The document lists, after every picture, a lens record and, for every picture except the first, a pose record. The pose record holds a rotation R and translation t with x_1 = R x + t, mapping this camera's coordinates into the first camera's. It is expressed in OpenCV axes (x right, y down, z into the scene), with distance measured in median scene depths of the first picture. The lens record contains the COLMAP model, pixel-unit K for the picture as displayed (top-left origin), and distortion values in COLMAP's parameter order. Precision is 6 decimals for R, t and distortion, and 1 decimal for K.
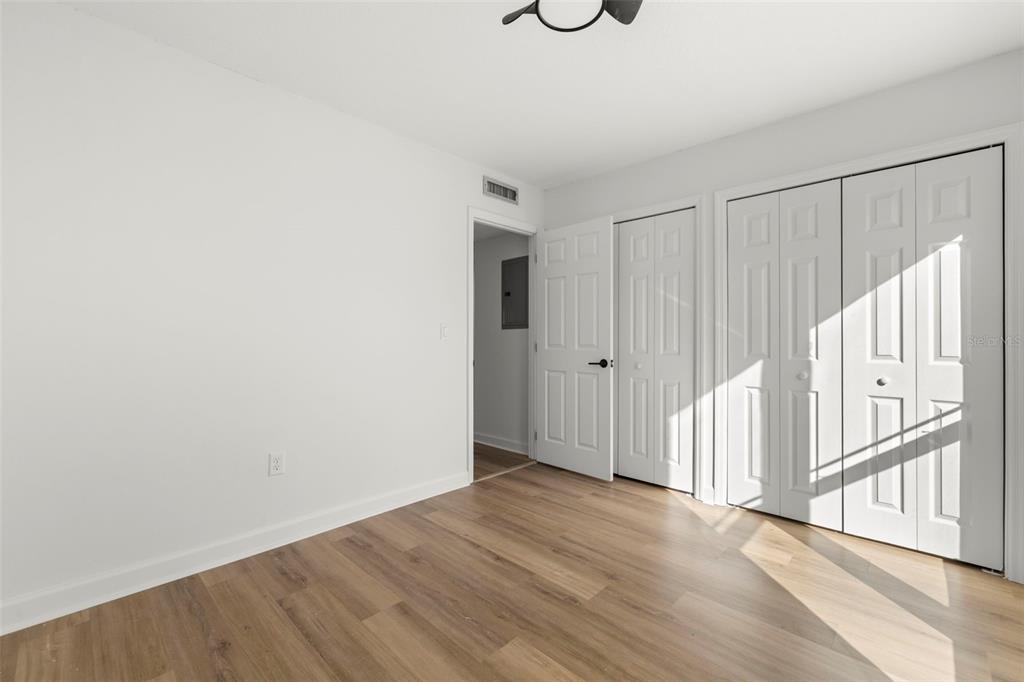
lens RADIAL K [[433.3, 0, 511.6], [0, 433.3, 338.3], [0, 0, 1]] dist [0.000050, -0.000016]
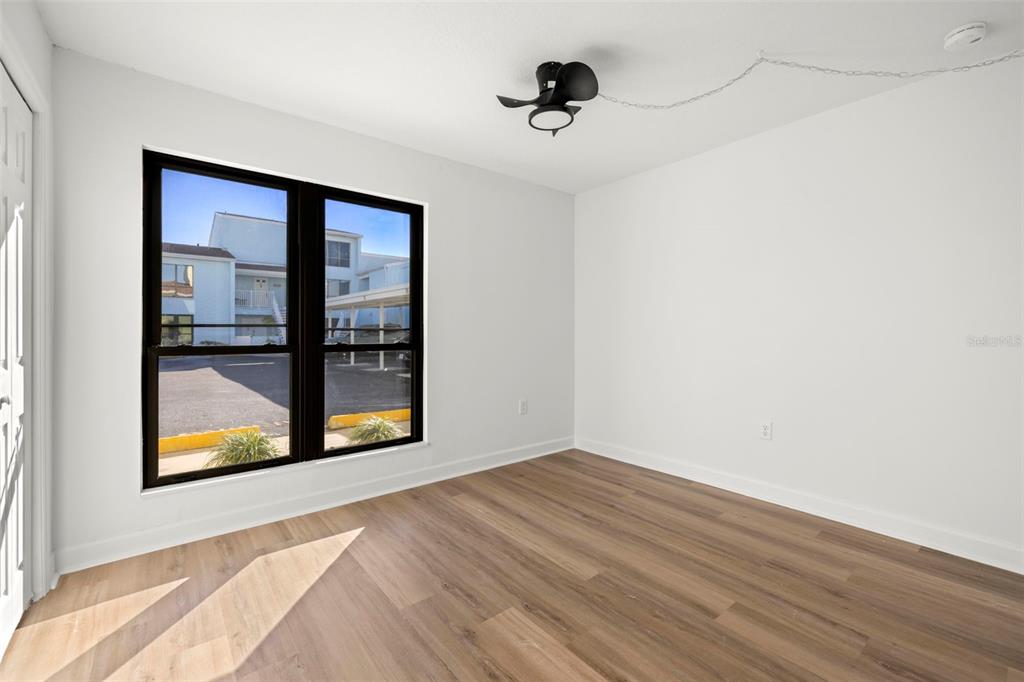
lens RADIAL K [[433.3, 0, 512.4], [0, 433.3, 335.8], [0, 0, 1]] dist [0.000050, -0.000016]
pose [[-0.992736, -0.002717, 0.120282, 0.064182], [-0.002110, 0.999984, 0.005176, -0.000193], [-0.120294, 0.004885, -0.992726, 1.965154]]
